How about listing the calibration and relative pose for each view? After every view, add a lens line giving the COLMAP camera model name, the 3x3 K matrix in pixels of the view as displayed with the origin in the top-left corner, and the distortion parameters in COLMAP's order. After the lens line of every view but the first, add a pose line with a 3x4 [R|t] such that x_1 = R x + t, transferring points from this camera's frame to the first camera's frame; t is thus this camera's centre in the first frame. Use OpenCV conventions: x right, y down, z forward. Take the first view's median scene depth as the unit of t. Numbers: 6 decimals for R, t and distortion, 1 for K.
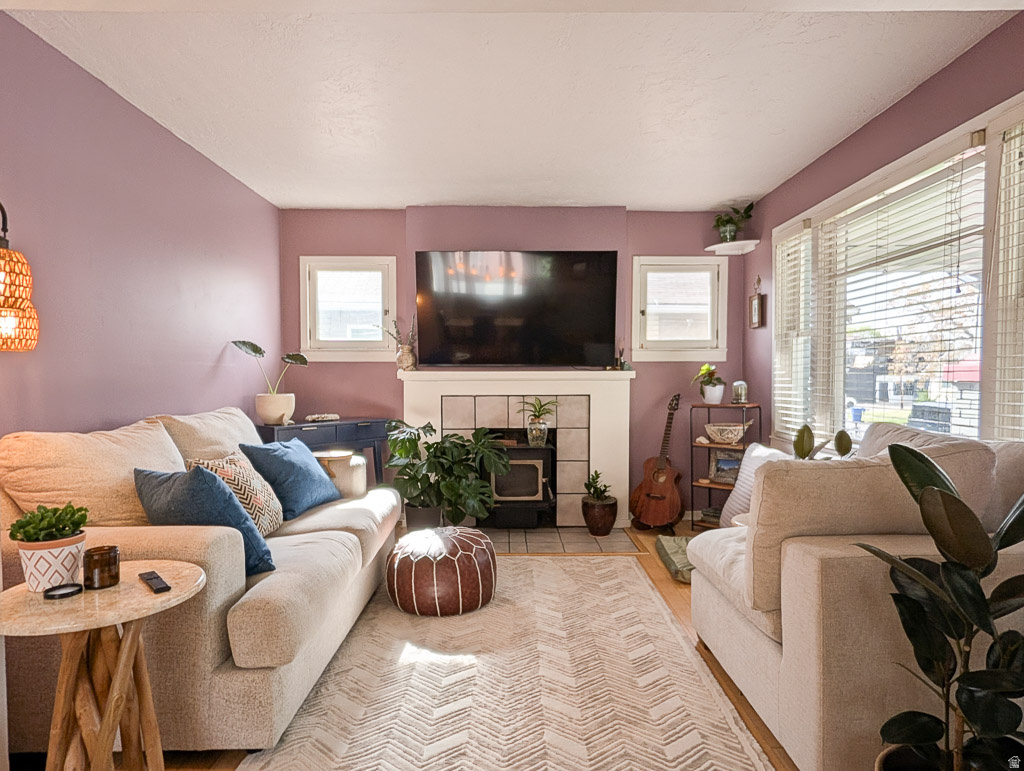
lens RADIAL K [[572.9, 0, 521.4], [0, 572.9, 395.8], [0, 0, 1]] dist [-0.001343, -0.000014]
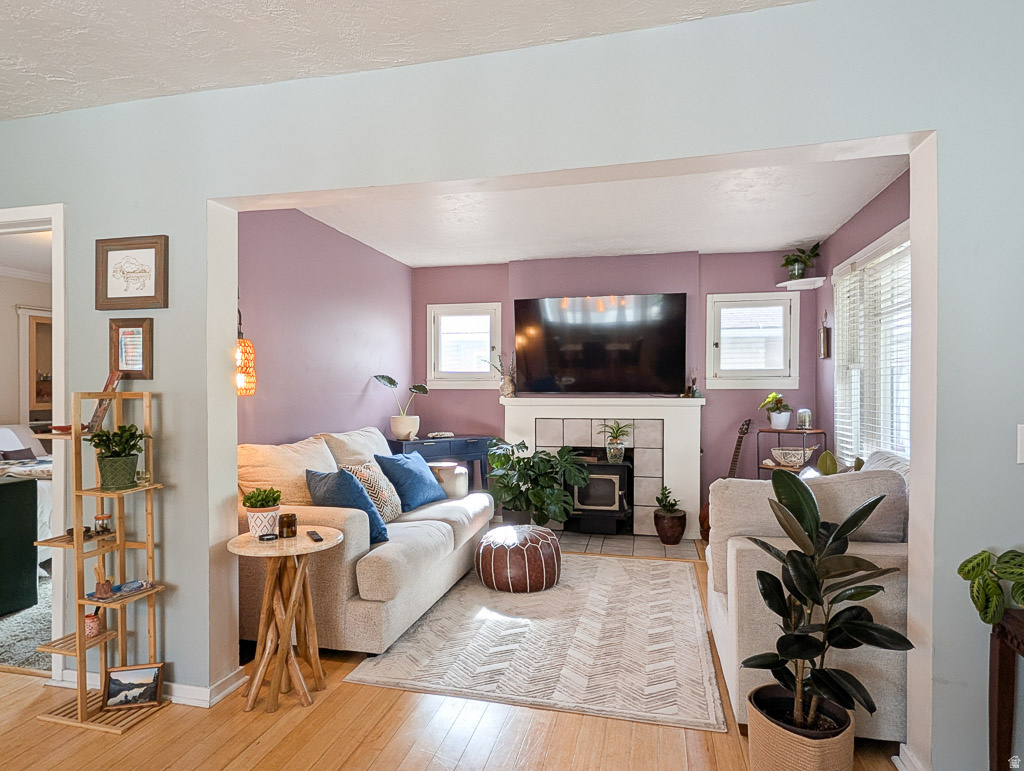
lens RADIAL K [[572.9, 0, 521.4], [0, 572.9, 395.8], [0, 0, 1]] dist [-0.001343, -0.000014]
pose [[0.971409, 0.003305, -0.237389, 0.132966], [-0.009417, 0.999653, -0.024617, -0.020172], [0.237225, 0.026149, 0.971103, -0.192202]]
